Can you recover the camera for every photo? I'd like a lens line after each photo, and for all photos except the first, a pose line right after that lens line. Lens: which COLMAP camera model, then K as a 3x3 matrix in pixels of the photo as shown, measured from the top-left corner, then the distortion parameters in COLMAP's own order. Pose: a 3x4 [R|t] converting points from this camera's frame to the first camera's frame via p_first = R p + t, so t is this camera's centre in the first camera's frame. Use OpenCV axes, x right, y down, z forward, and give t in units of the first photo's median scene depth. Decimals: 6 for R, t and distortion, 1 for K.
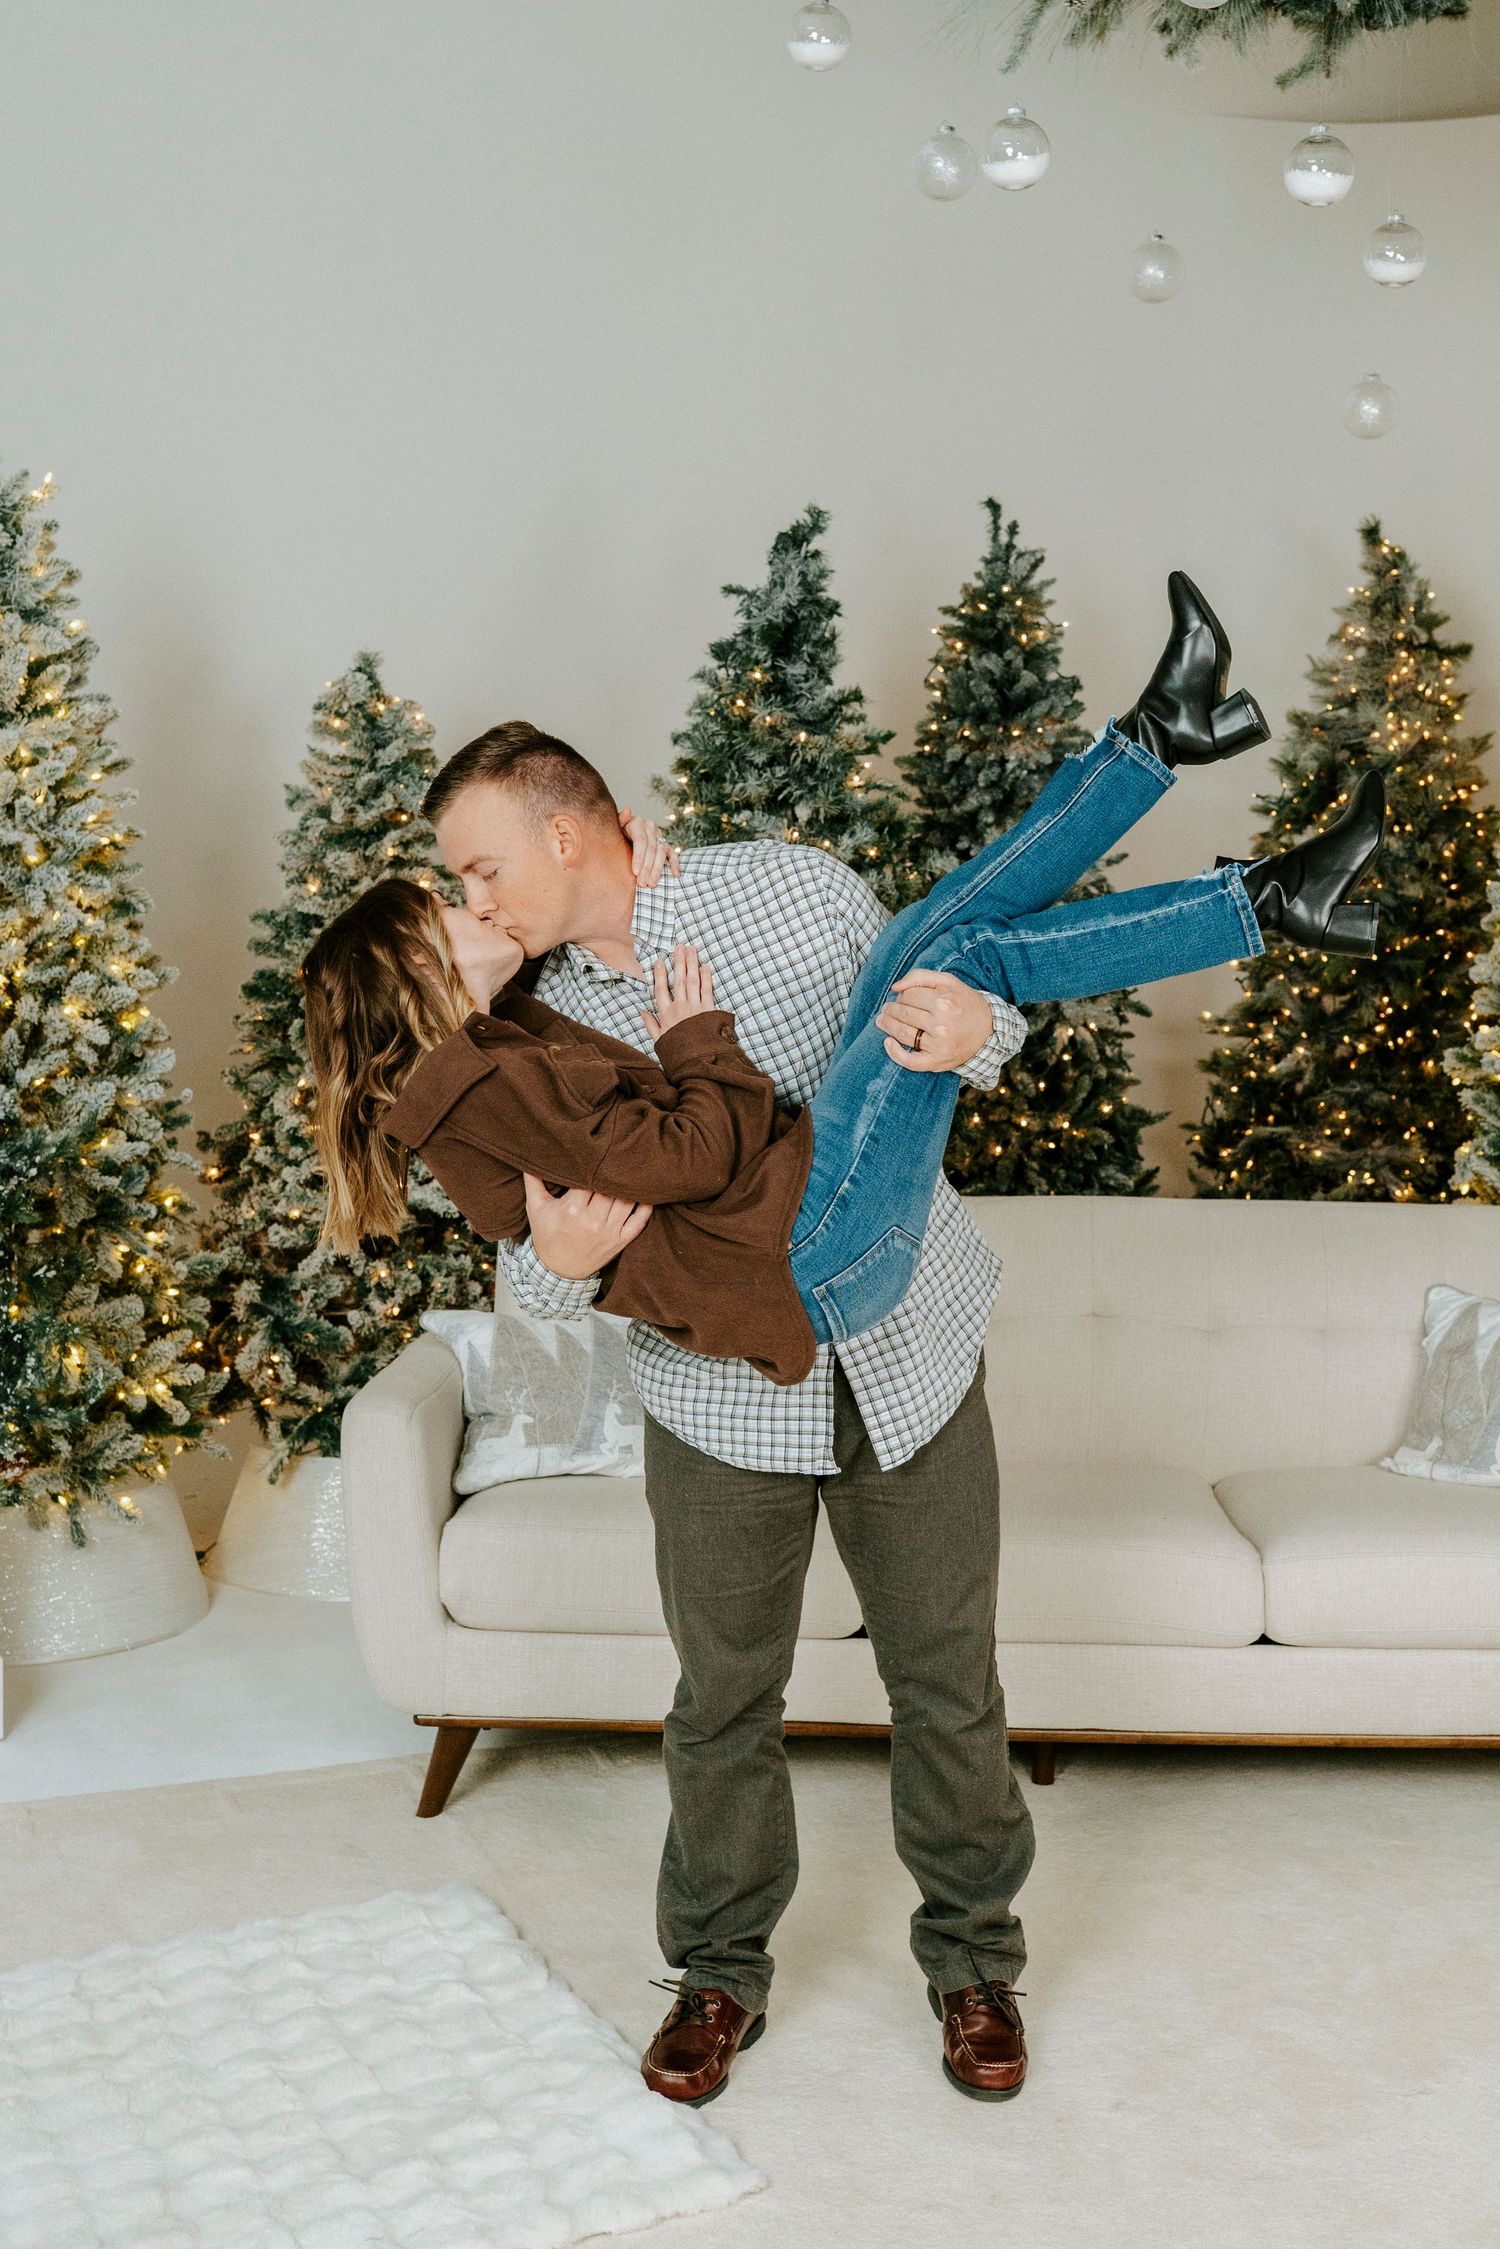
lens RADIAL K [[2792.4, 0, 761.1], [0, 2792.4, 964.0], [0, 0, 1]] dist [0.010301, 0.000000]
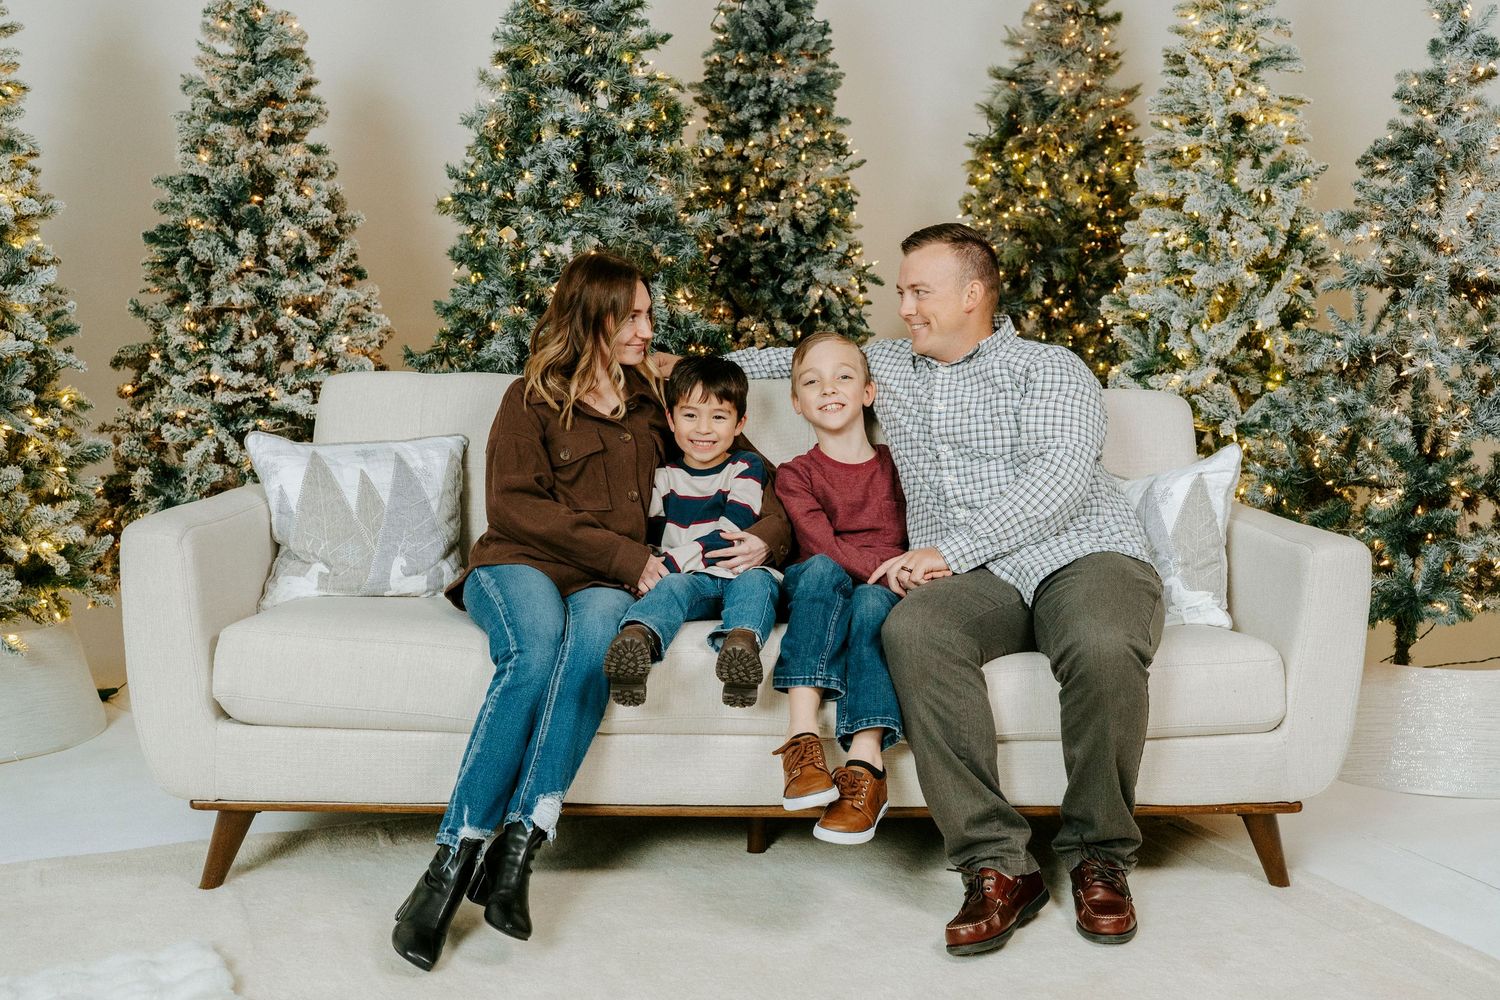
lens RADIAL K [[1626.0, 0, 871.8], [0, 1626.0, 464.5], [0, 0, 1]] dist [-0.027395, 0.000000]
pose [[0.996338, -0.000602, 0.085501, 0.074070], [-0.001824, 0.999598, 0.028297, 0.088573], [-0.085483, -0.028349, 0.995936, 0.254560]]
